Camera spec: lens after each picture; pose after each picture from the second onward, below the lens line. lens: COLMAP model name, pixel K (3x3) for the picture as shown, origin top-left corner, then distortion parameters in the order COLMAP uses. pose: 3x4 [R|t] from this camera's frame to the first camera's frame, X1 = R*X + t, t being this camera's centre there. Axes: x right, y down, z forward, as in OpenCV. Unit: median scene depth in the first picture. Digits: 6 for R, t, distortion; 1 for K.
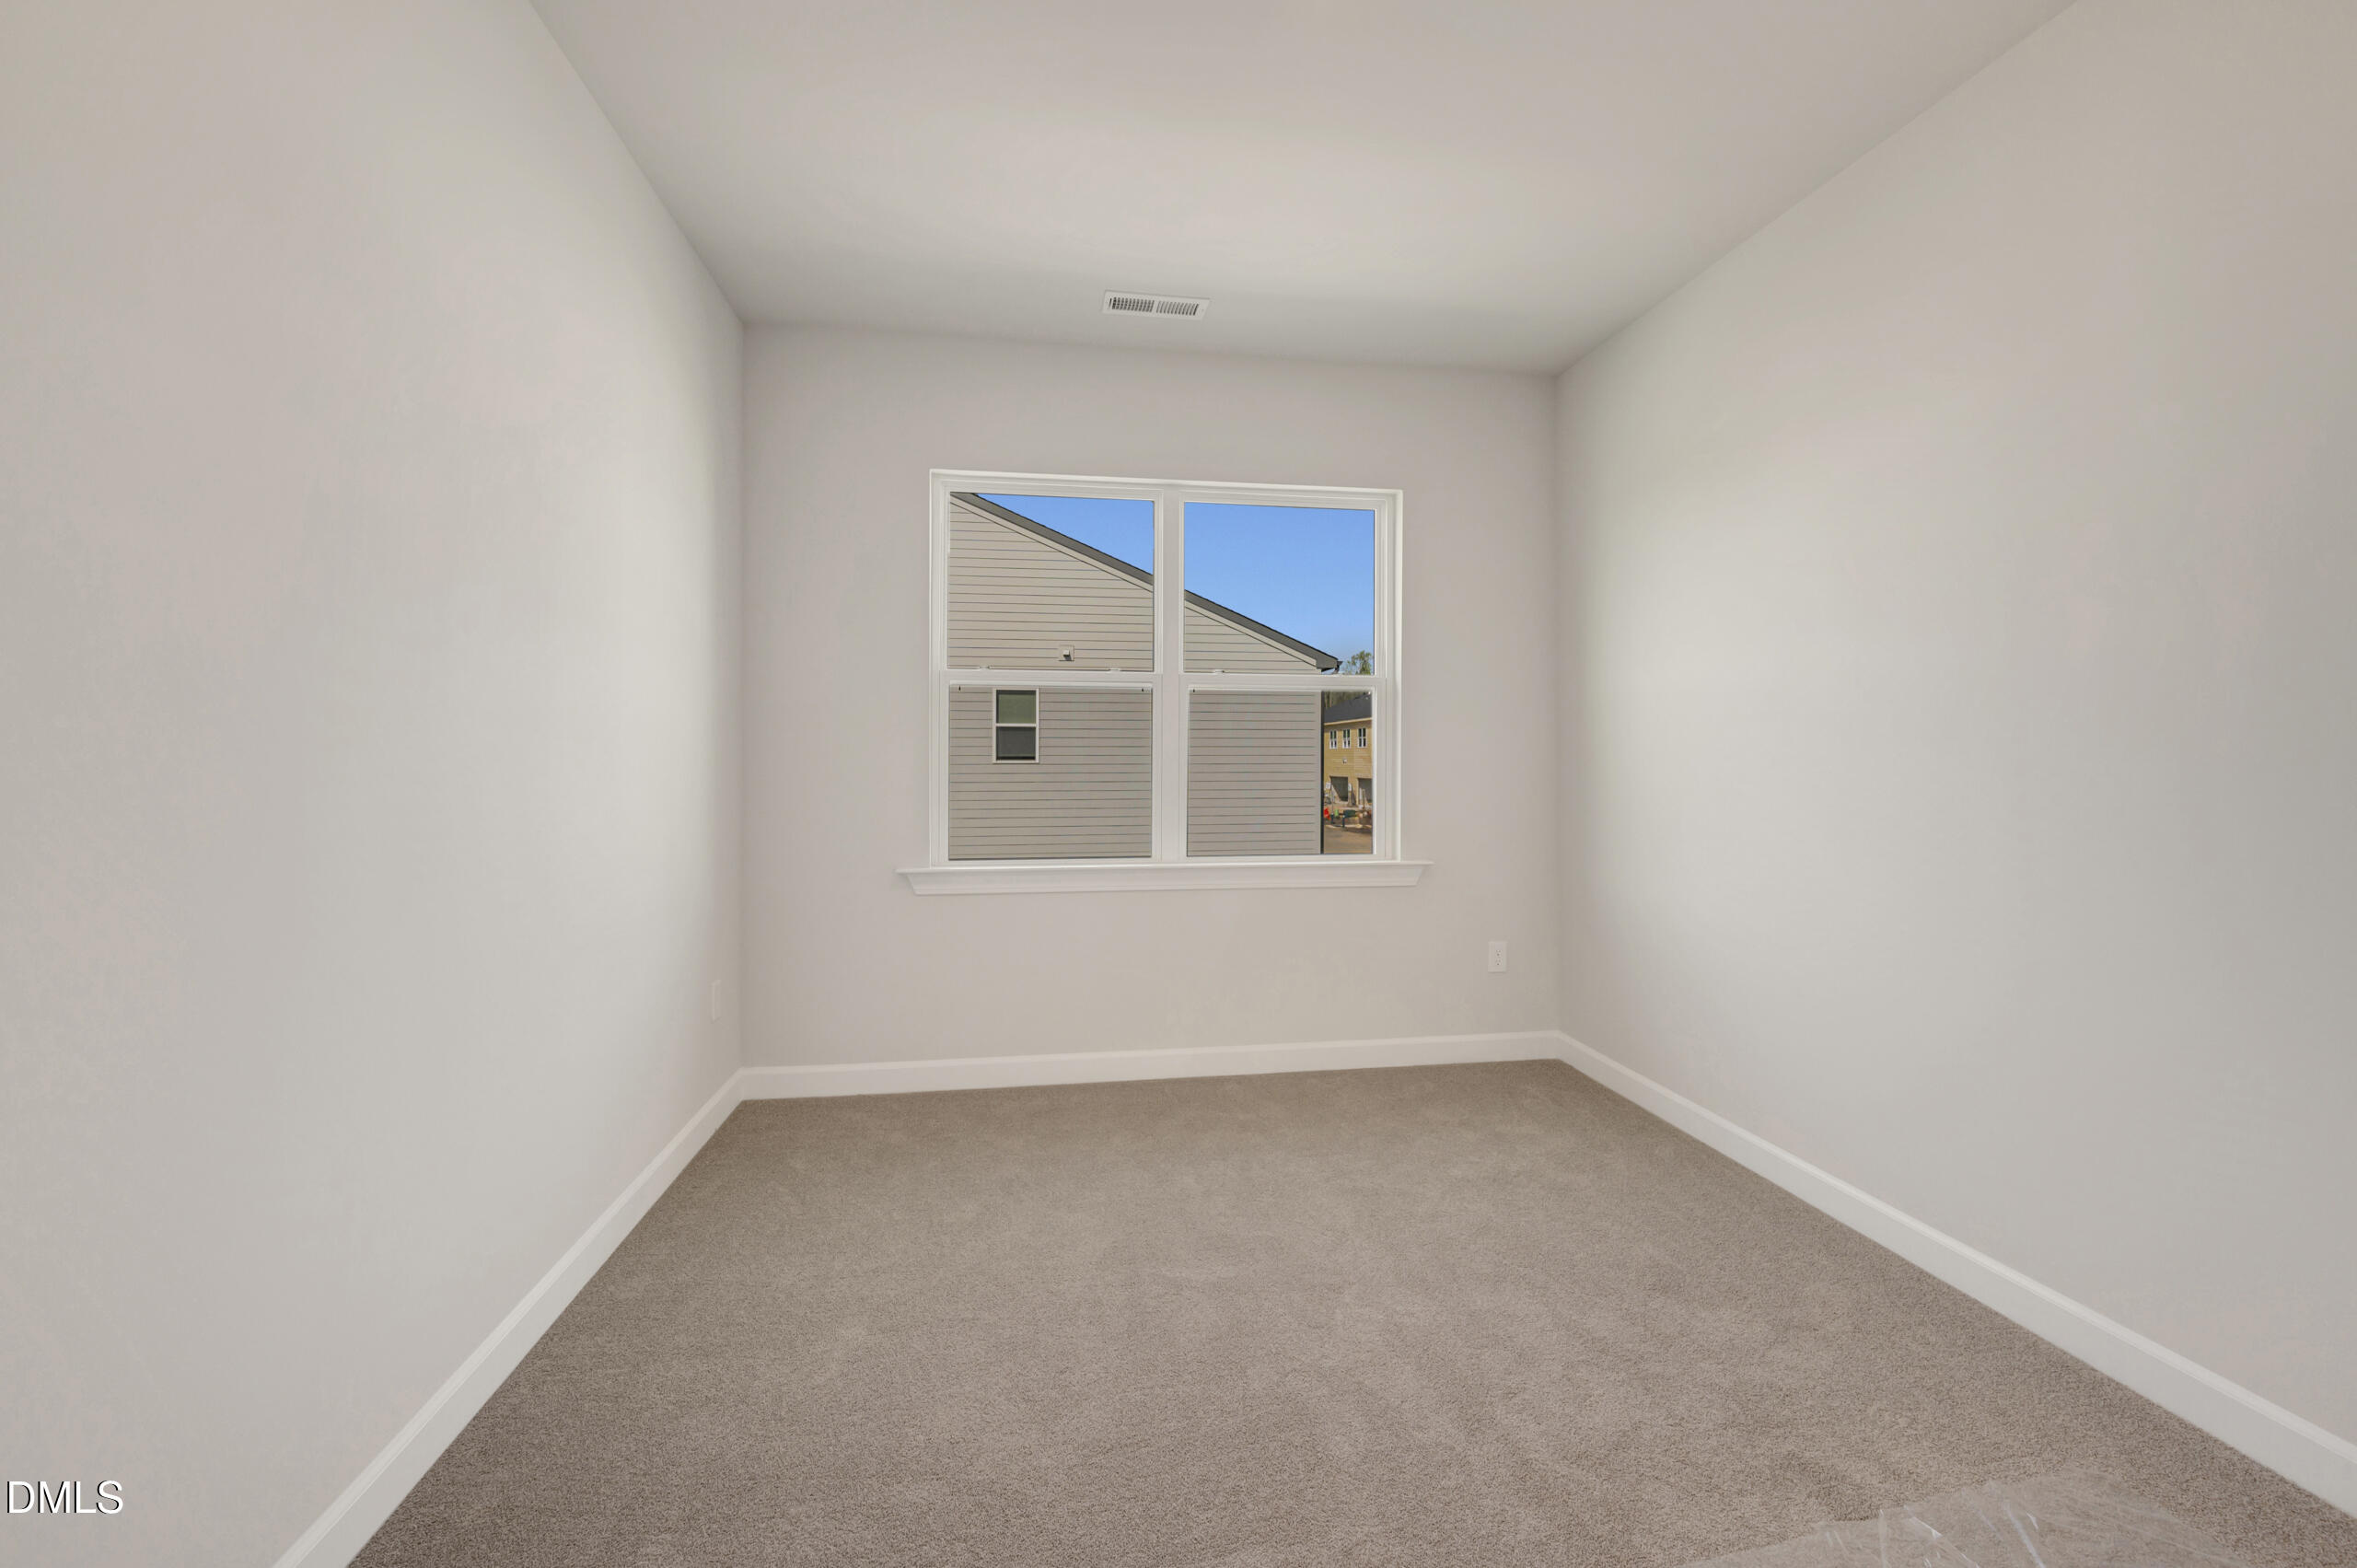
lens RADIAL K [[941.2, 0, 1185.4], [0, 941.2, 754.6], [0, 0, 1]] dist [-0.000598, -0.000033]
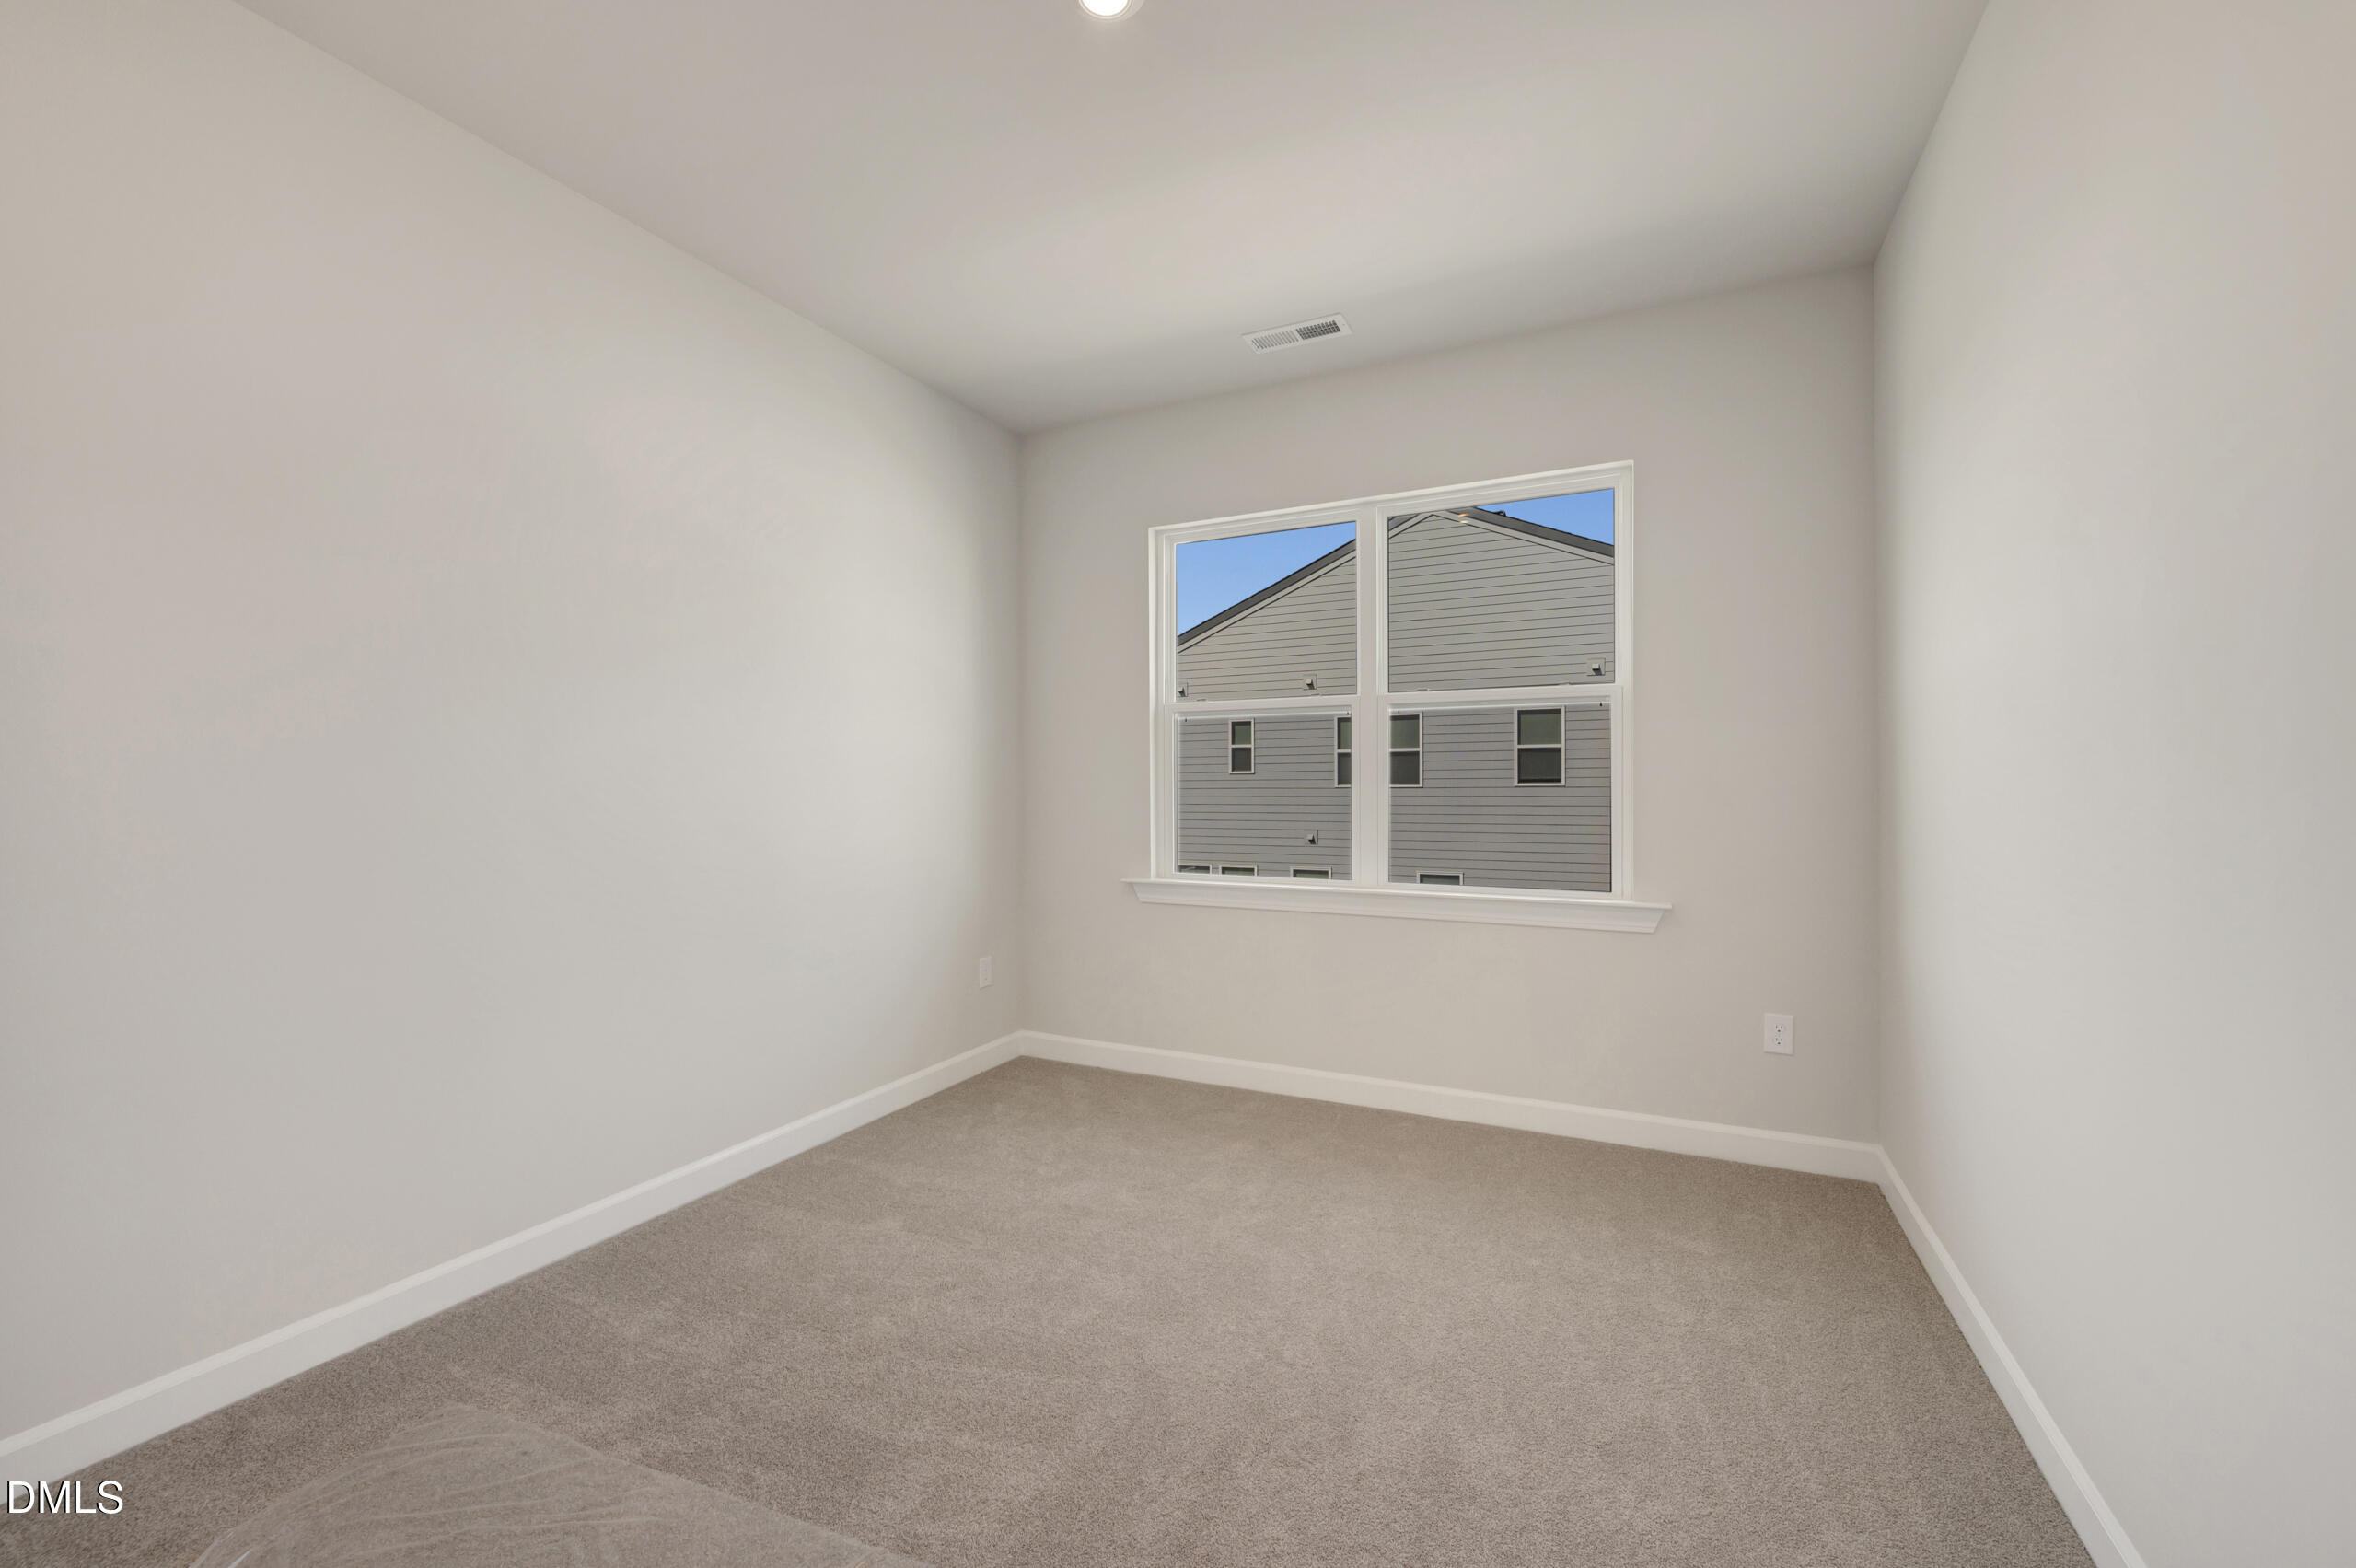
lens RADIAL K [[940.8, 0, 1184.9], [0, 940.8, 754.6], [0, 0, 1]] dist [-0.000598, -0.000033]
pose [[0.818223, -0.022860, -0.574446, 0.381909], [0.008822, 0.999591, -0.027212, -0.000076], [0.574833, 0.017198, 0.818090, 0.072784]]
